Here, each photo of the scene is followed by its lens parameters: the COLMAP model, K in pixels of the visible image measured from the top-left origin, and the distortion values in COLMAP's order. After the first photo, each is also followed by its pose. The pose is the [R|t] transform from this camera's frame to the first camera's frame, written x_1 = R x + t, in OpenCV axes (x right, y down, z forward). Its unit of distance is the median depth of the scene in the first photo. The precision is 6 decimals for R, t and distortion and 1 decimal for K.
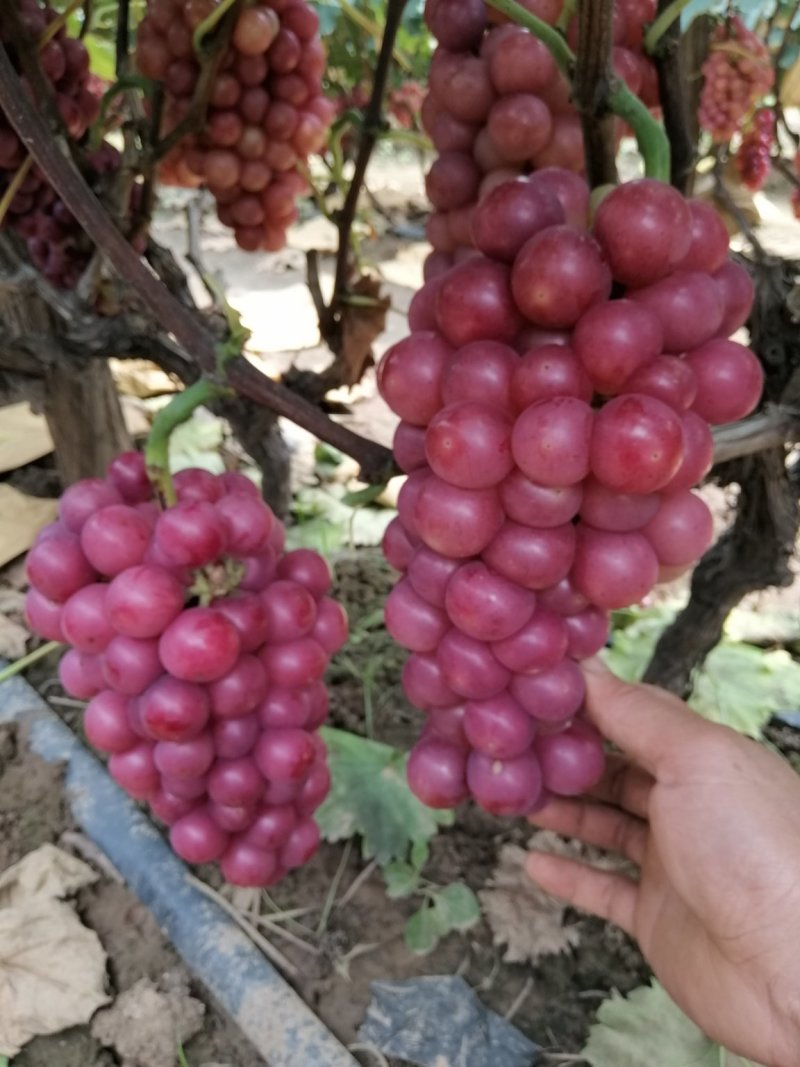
lens RADIAL K [[822.1, 0, 432.9], [0, 822.1, 563.5], [0, 0, 1]] dist [0.036907, -0.062936]
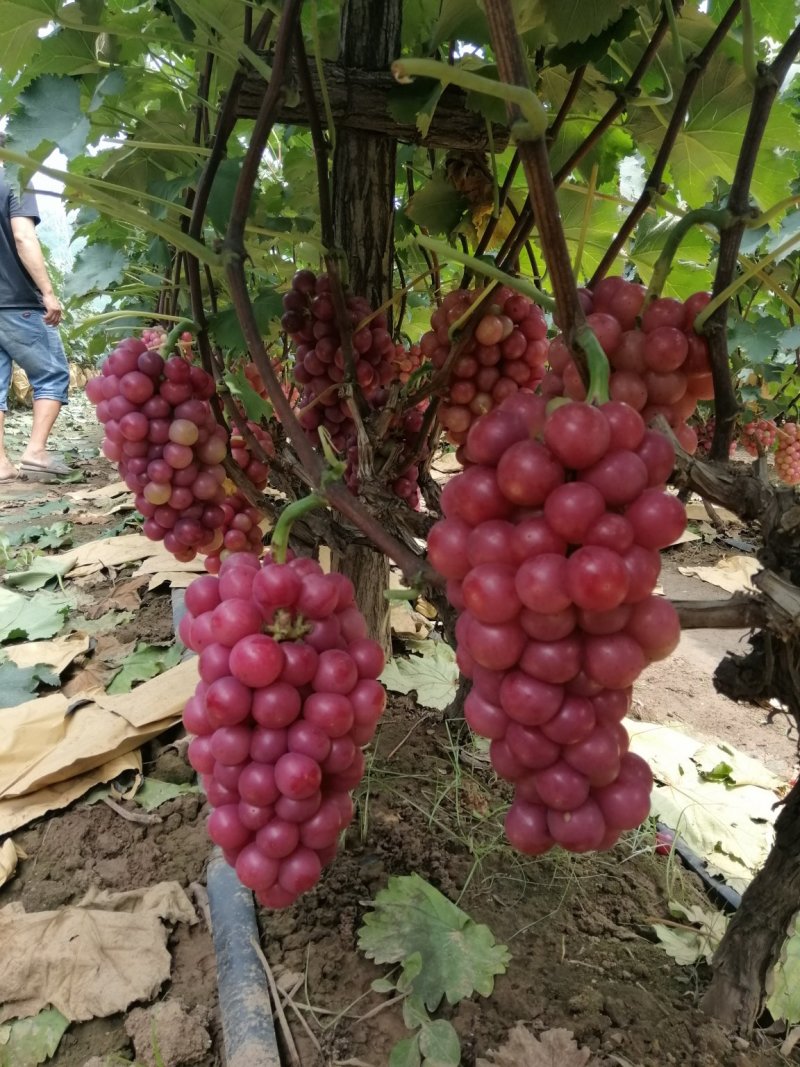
lens RADIAL K [[824.3, 0, 407.8], [0, 824.3, 552.1], [0, 0, 1]] dist [0.005208, -0.036254]
pose [[0.880448, 0.152073, -0.449093, 0.337328], [-0.305274, 0.906547, -0.291513, 0.159421], [0.362793, 0.393759, 0.844592, -0.113103]]
